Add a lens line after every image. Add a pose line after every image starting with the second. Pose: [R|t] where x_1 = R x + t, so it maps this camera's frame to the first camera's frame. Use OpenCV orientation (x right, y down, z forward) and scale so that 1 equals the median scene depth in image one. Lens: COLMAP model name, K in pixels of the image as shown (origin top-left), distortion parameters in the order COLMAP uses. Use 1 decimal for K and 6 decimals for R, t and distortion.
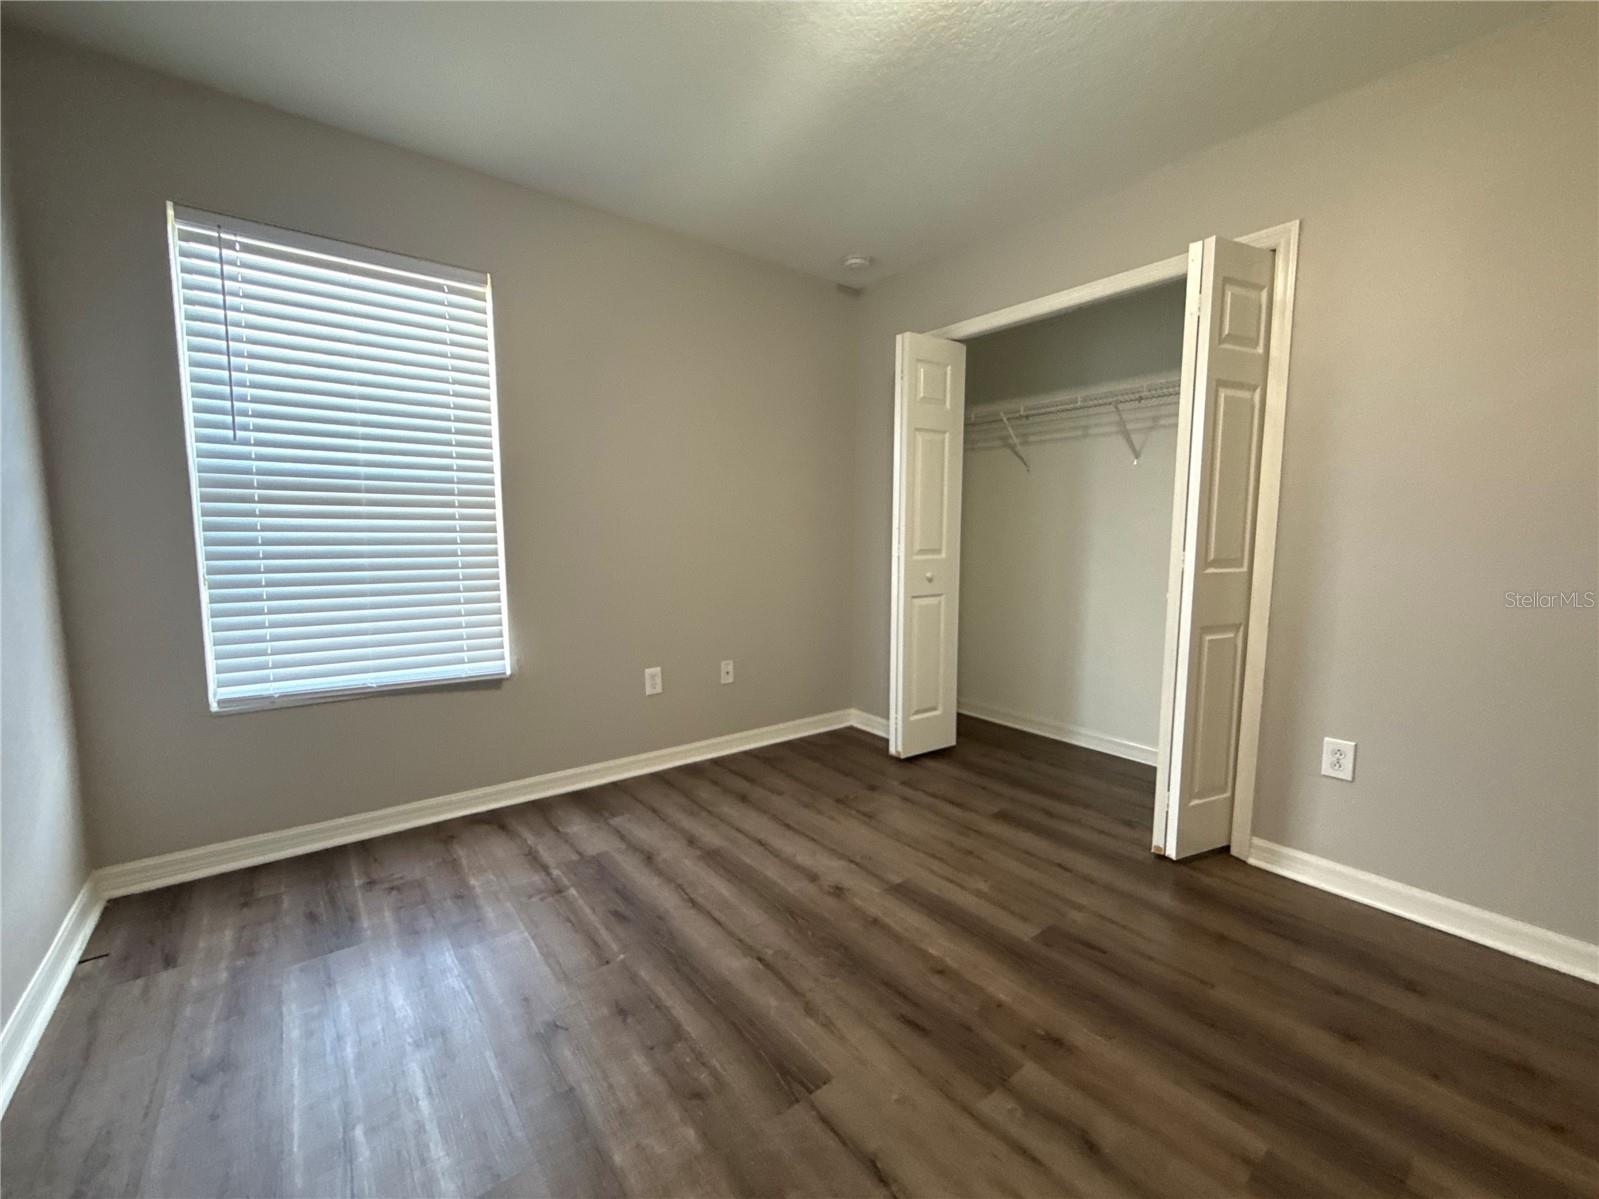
lens RADIAL K [[642.2, 0, 797.7], [0, 642.2, 601.4], [0, 0, 1]] dist [0.002794, 0.000680]
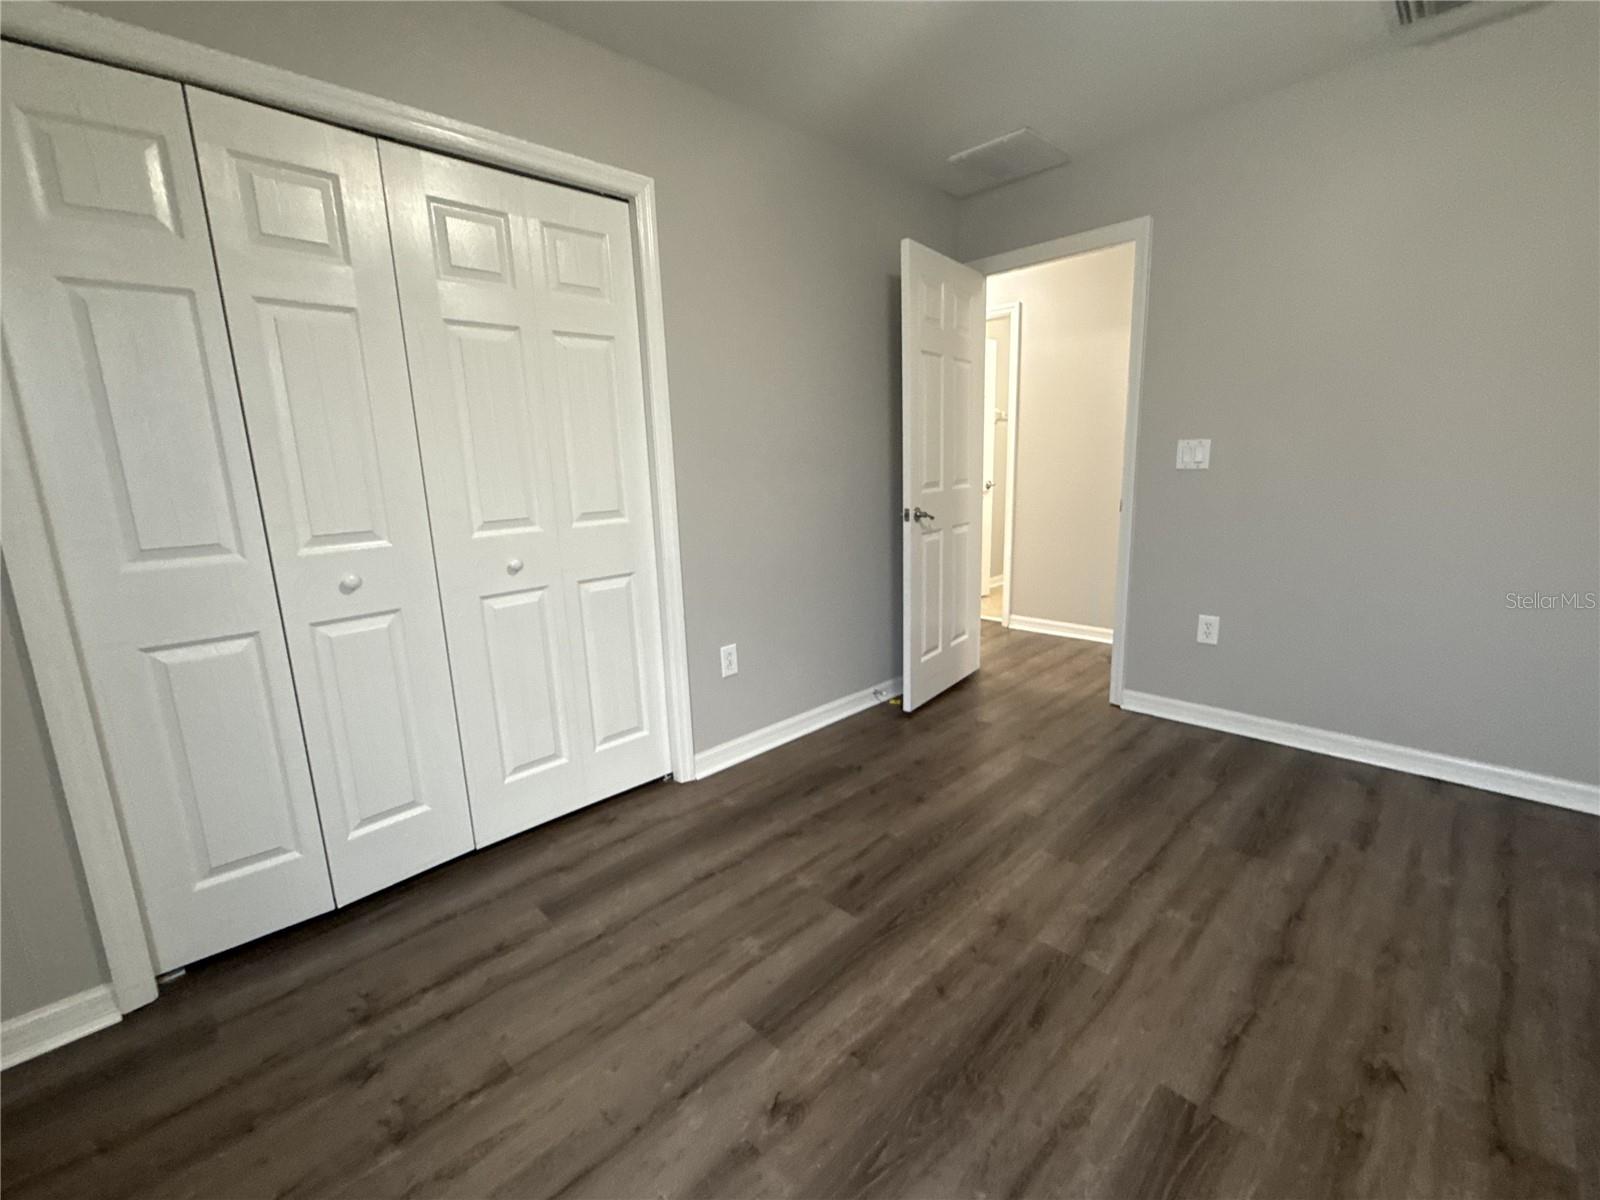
lens RADIAL K [[683.9, 0, 797.9], [0, 683.9, 591.7], [0, 0, 1]] dist [0.001811, 0.000061]
pose [[-0.099281, -0.187308, 0.977271, -0.524941], [0.141316, 0.969515, 0.200178, -0.155941], [-0.984974, 0.157978, -0.069785, 1.070909]]
